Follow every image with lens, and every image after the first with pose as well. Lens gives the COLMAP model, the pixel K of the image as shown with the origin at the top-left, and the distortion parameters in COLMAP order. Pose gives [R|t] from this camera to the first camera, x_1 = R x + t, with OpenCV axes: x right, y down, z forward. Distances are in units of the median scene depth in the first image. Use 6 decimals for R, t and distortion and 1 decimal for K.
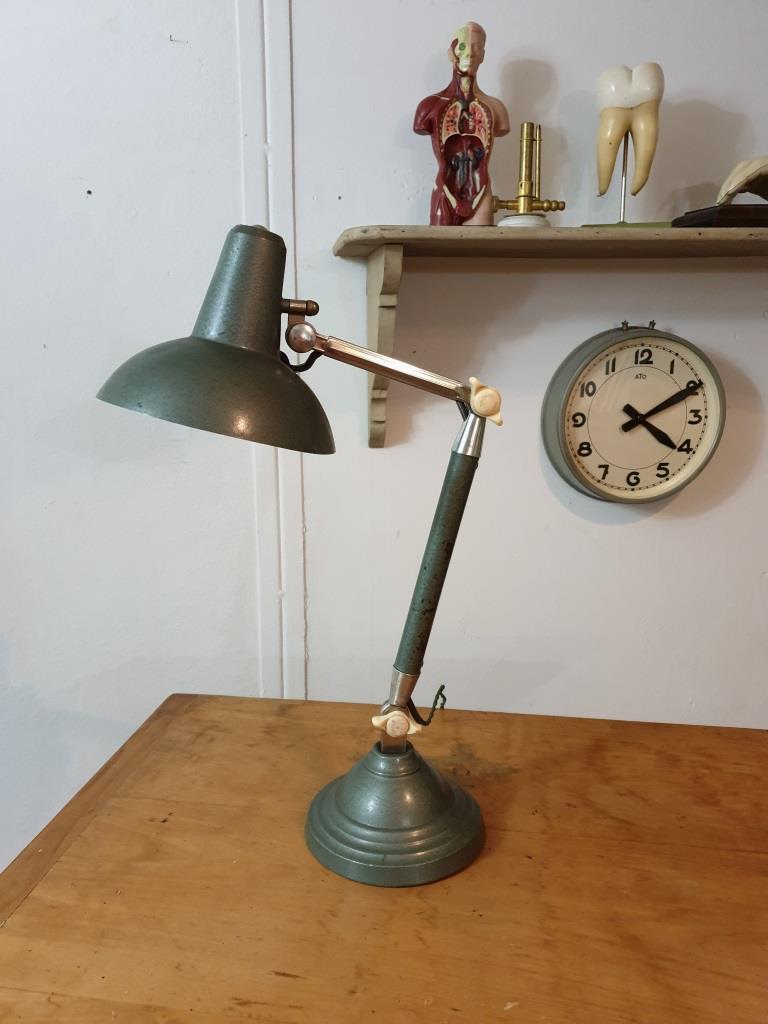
lens RADIAL K [[785.8, 0, 384.0], [0, 785.8, 512.0], [0, 0, 1]] dist [0.006548, 0.009560]
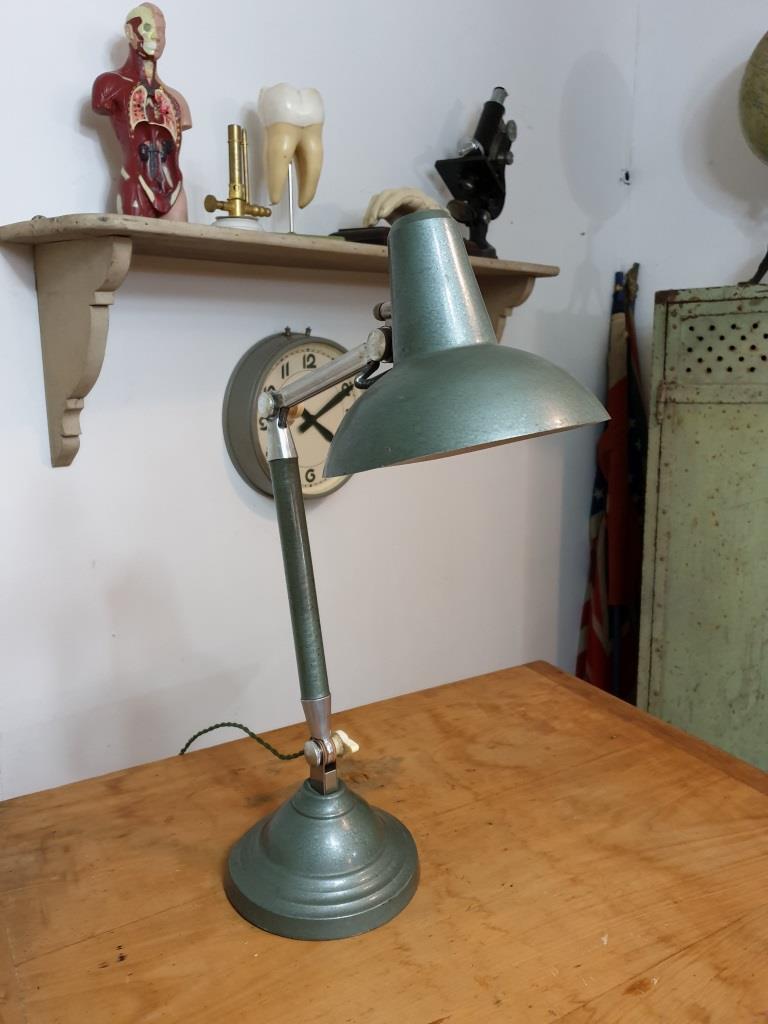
lens RADIAL K [[769.7, 0, 423.4], [0, 769.7, 510.1], [0, 0, 1]] dist [-0.014755, 0.034870]
pose [[0.780204, -0.125287, 0.612850, -0.263935], [0.128274, 0.990960, 0.039282, -0.022240], [-0.612231, 0.047965, 0.789223, 0.111909]]
